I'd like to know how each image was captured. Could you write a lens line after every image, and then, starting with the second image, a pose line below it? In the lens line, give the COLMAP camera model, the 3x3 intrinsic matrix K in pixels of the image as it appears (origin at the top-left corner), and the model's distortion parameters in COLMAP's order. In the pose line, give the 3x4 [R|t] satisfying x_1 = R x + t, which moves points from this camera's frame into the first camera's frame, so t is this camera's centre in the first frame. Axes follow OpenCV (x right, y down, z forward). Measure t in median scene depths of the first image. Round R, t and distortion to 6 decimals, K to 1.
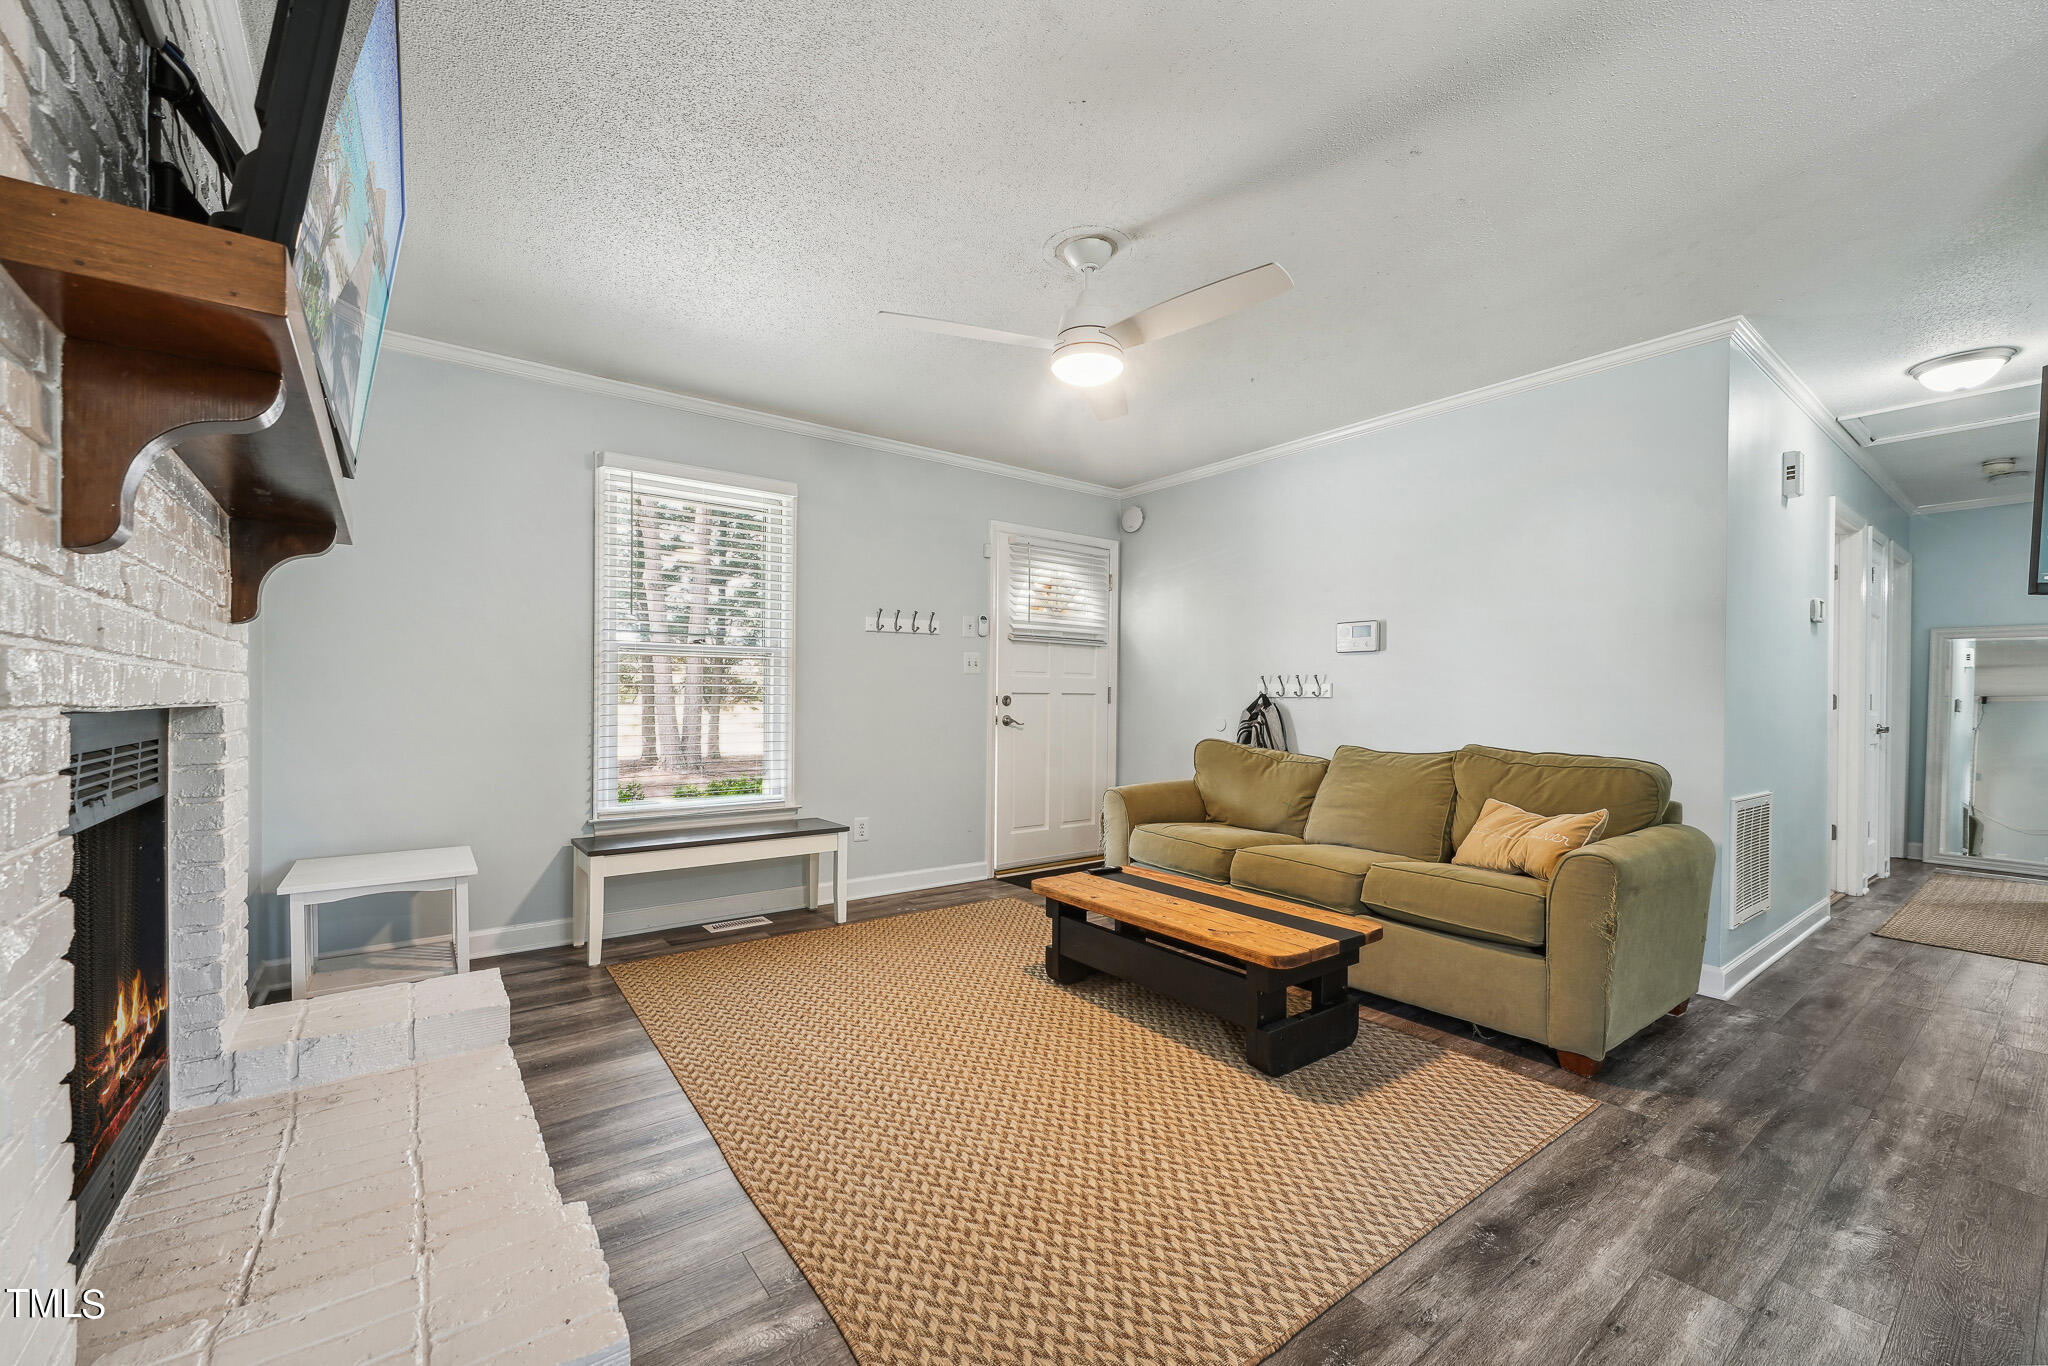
lens RADIAL K [[819.2, 0, 1012.2], [0, 819.2, 707.1], [0, 0, 1]] dist [0.002323, -0.000038]
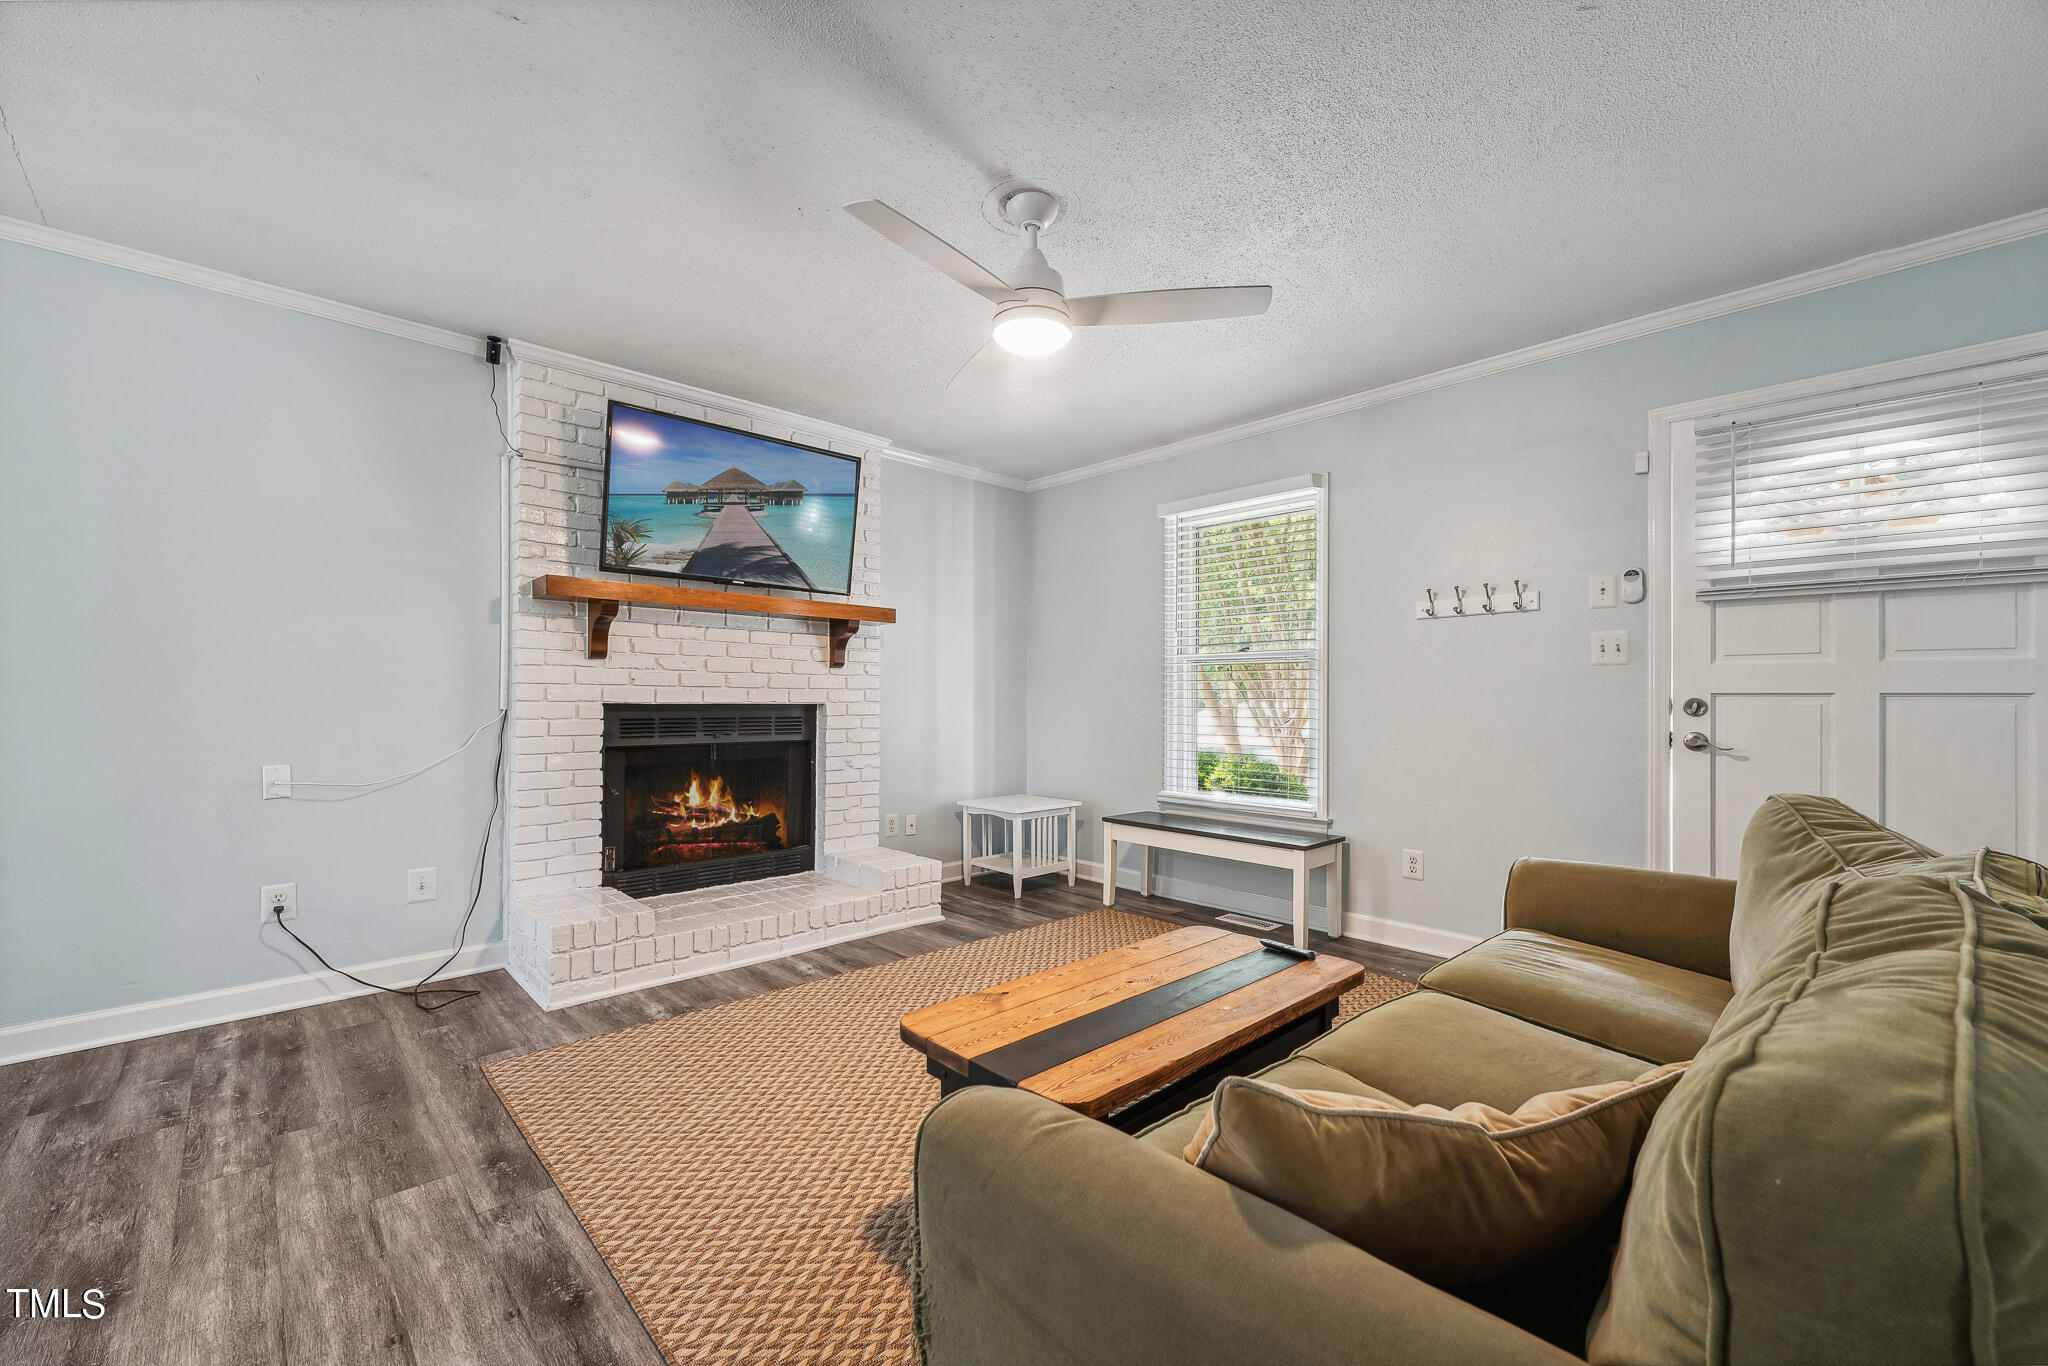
lens RADIAL K [[823.6, 0, 1023.9], [0, 823.6, 697.6], [0, 0, 1]] dist [0.002810, 0.000516]
pose [[0.119073, -0.008298, -0.992851, 0.670246], [-0.015393, 0.999829, -0.010202, -0.001913], [0.992766, 0.016498, 0.118925, 0.599201]]
